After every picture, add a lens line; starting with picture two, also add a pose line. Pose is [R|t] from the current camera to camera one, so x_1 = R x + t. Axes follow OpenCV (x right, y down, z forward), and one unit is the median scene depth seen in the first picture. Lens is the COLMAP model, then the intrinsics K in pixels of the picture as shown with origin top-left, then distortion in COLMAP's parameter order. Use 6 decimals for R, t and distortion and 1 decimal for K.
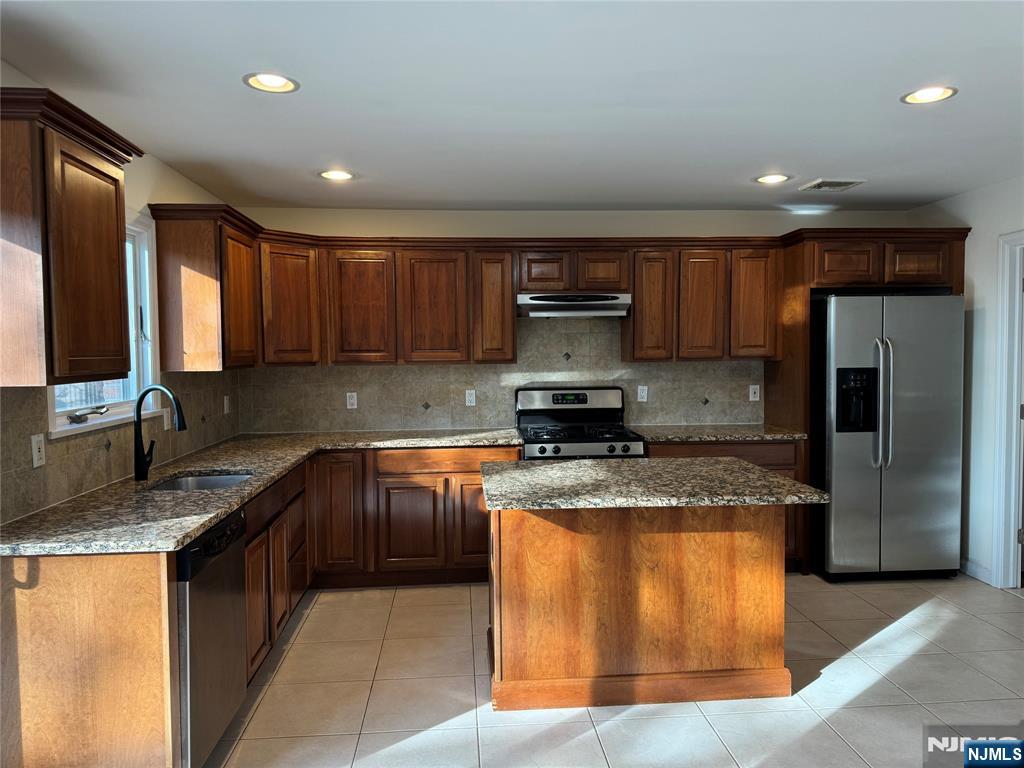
lens RADIAL K [[700.7, 0, 512.0], [0, 700.7, 384.0], [0, 0, 1]] dist [0.169811, -0.310933]
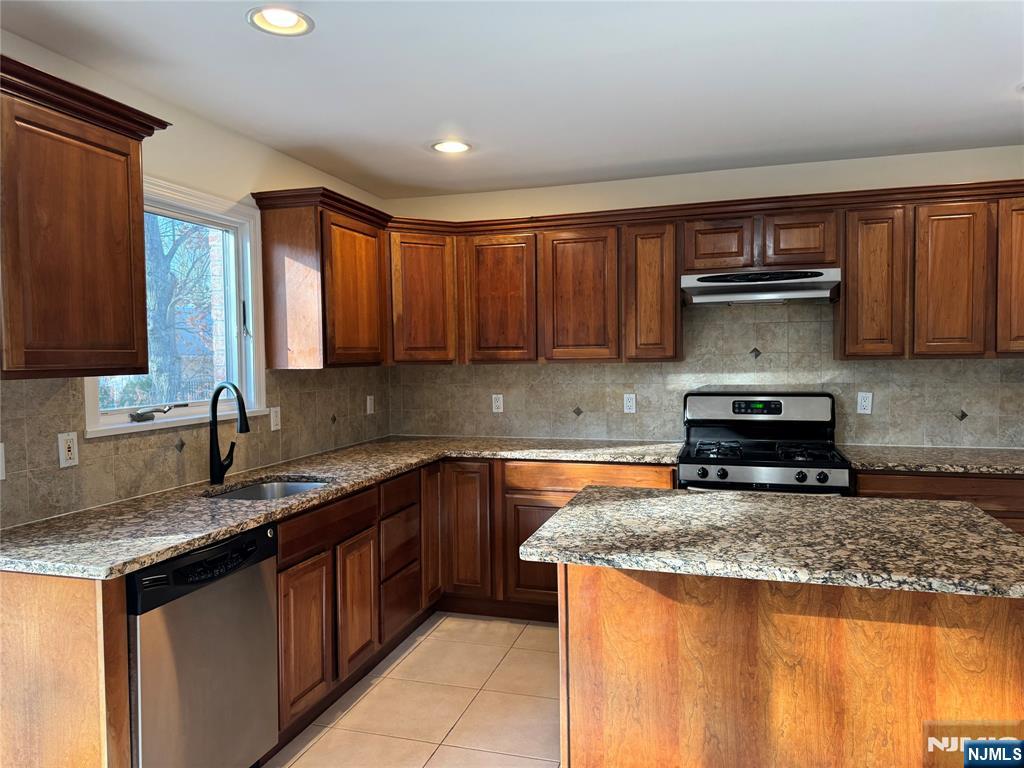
lens RADIAL K [[708.5, 0, 511.9], [0, 708.5, 381.1], [0, 0, 1]] dist [0.113351, -0.175111]
pose [[0.933500, 0.010078, -0.358436, 0.124010], [-0.013021, 0.999898, -0.005796, -0.000028], [0.358341, 0.010078, 0.933536, 0.177250]]
